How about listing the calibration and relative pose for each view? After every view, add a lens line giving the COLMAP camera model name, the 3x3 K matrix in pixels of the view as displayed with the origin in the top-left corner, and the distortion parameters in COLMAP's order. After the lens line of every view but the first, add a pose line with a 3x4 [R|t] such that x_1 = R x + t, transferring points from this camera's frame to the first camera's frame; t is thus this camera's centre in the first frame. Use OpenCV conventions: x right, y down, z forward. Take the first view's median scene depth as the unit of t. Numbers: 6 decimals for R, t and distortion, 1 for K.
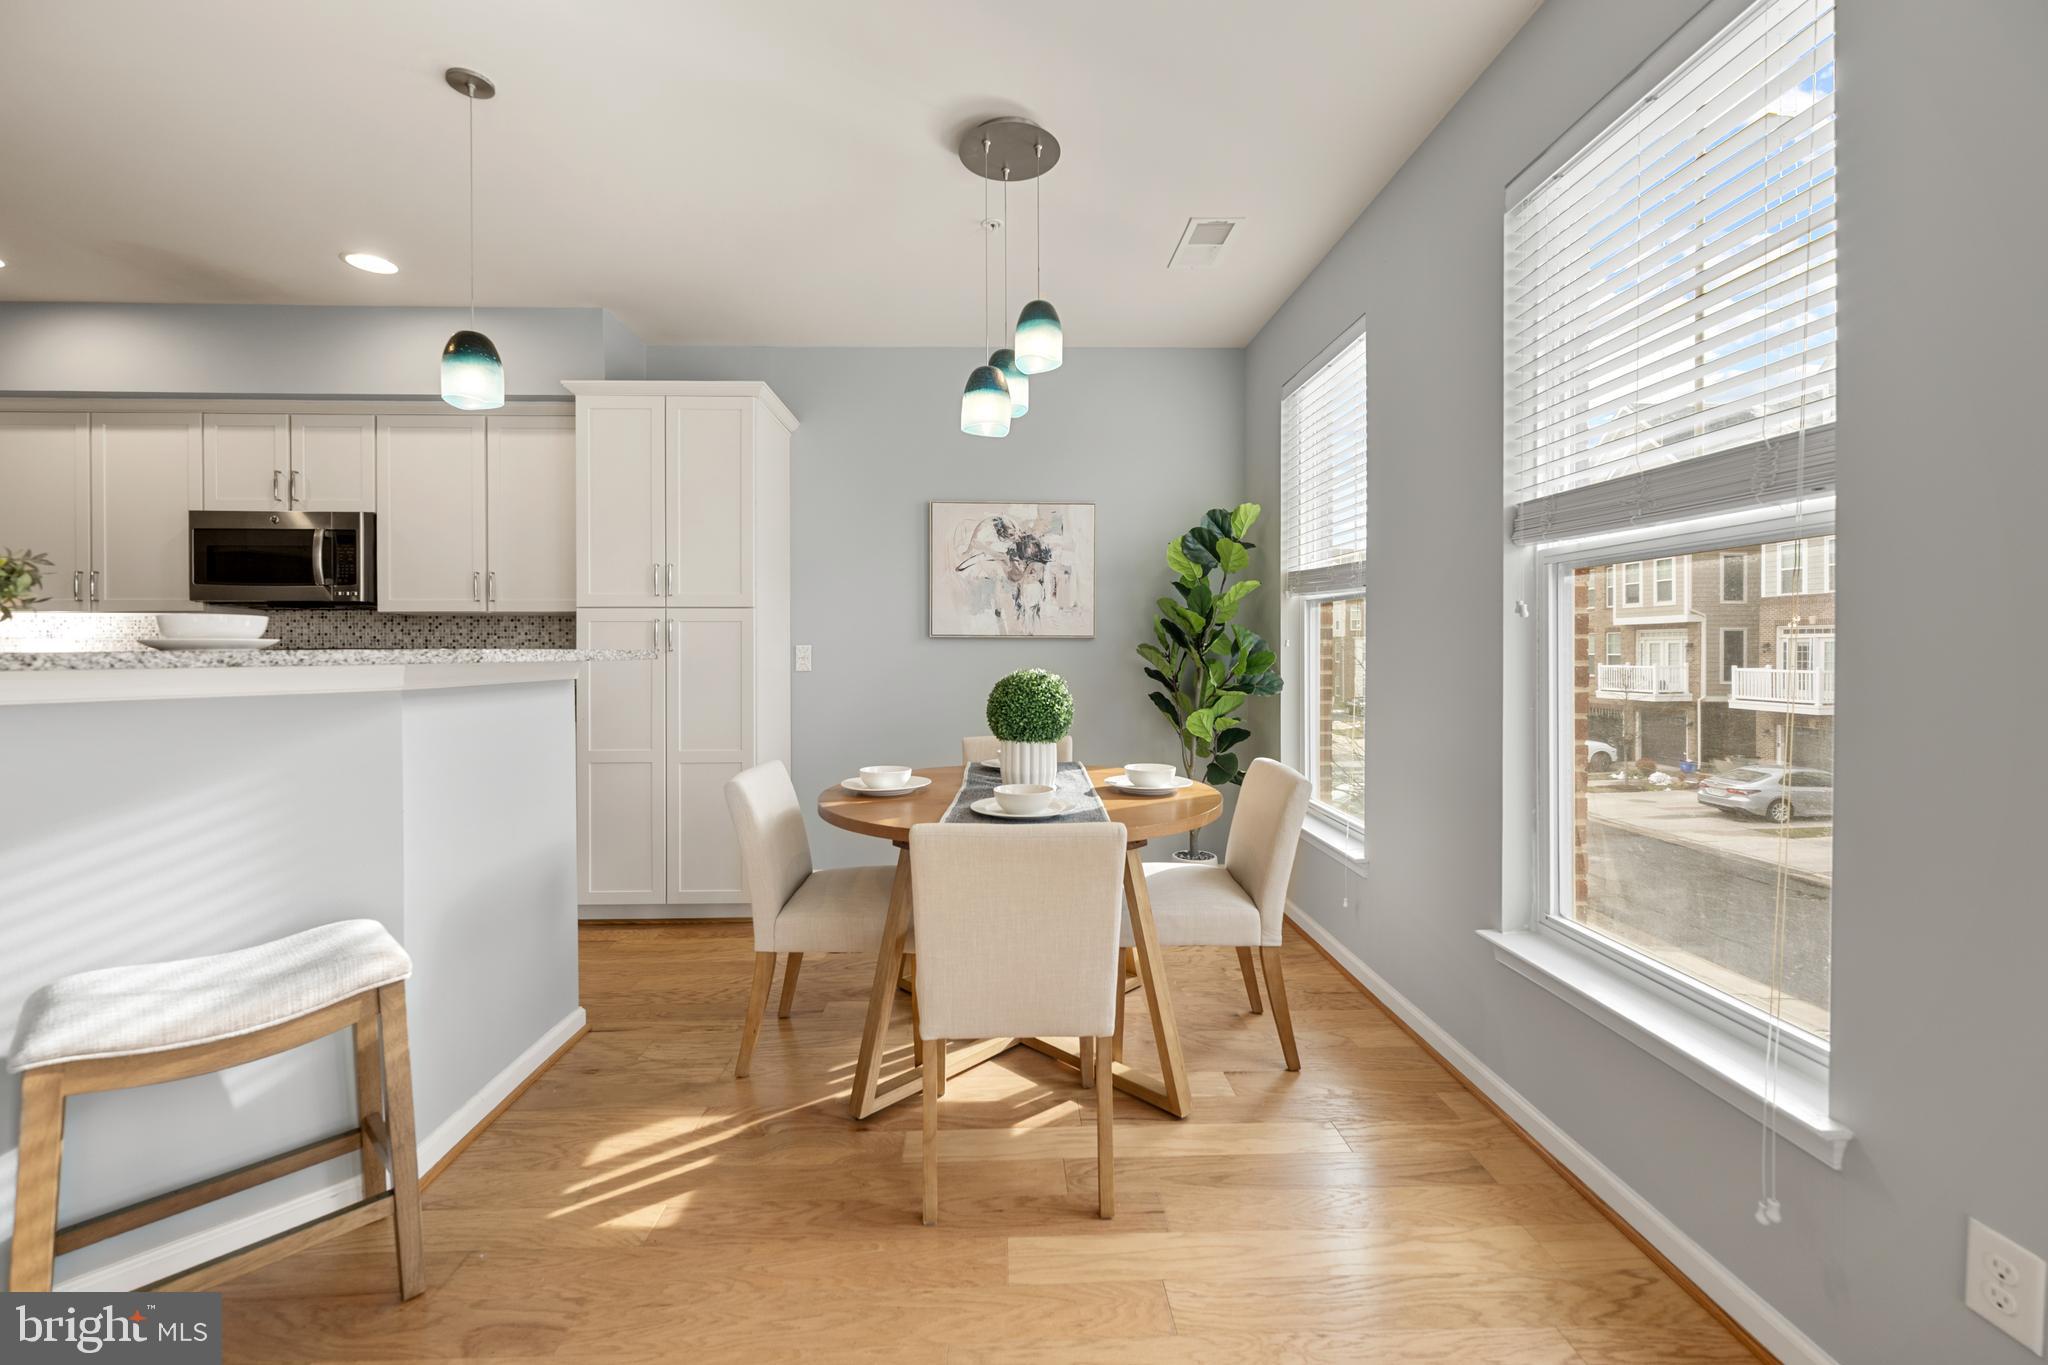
lens RADIAL K [[816.5, 0, 1017.0], [0, 816.5, 653.5], [0, 0, 1]] dist [-0.001241, 0.000503]
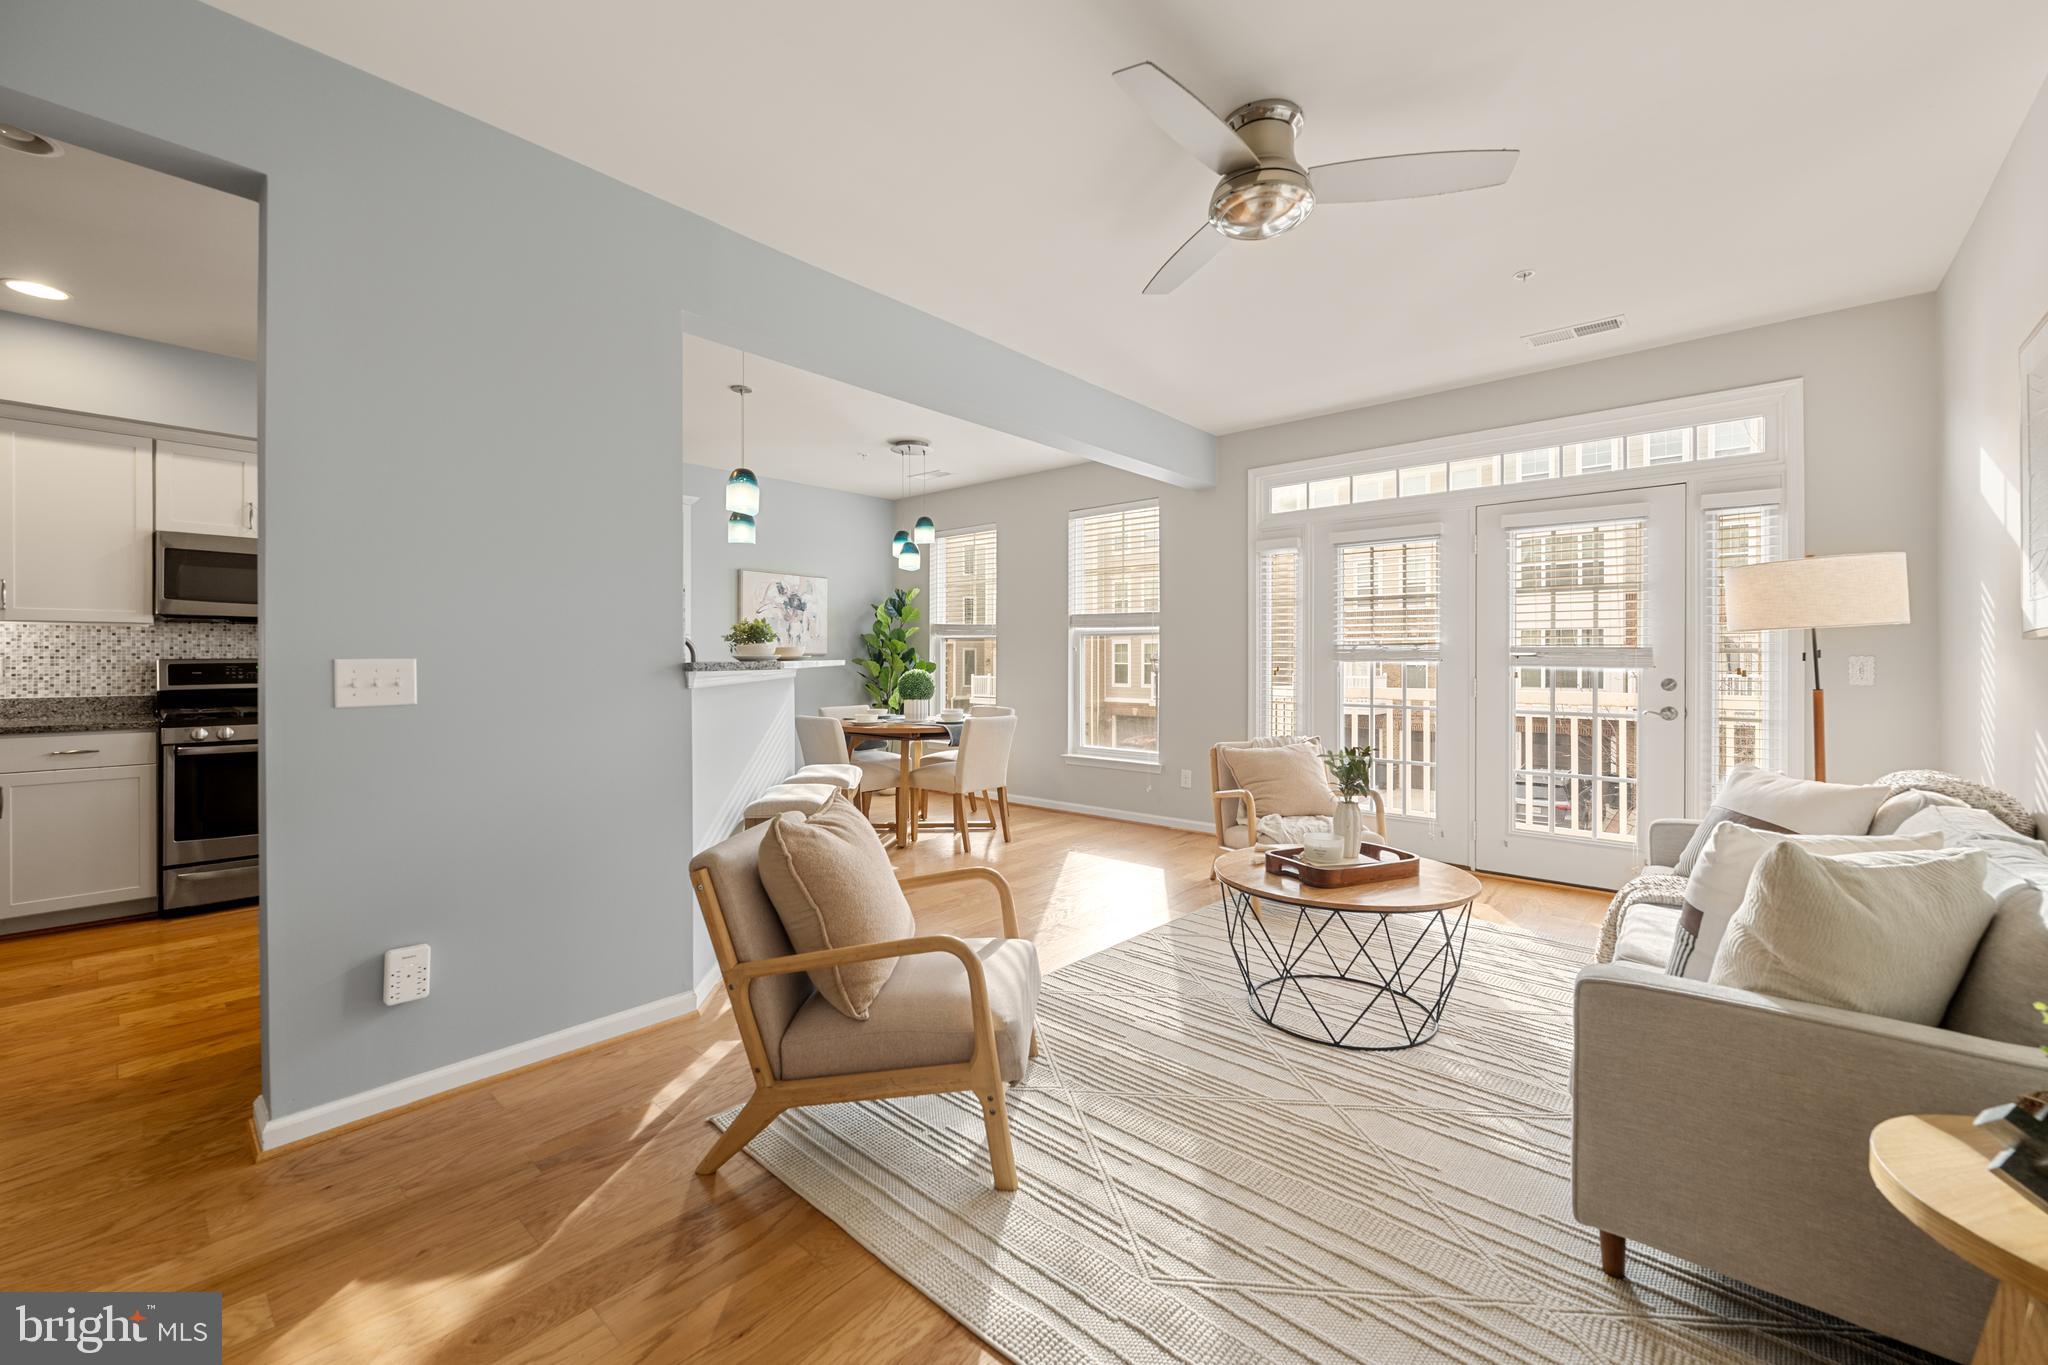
lens RADIAL K [[816.5, 0, 1016.2], [0, 816.5, 663.2], [0, 0, 1]] dist [-0.001241, 0.000503]
pose [[0.691537, 0.000676, 0.722340, -0.972754], [0.003854, 0.999982, -0.004625, 0.008967], [-0.722330, 0.005983, 0.691522, -0.543963]]
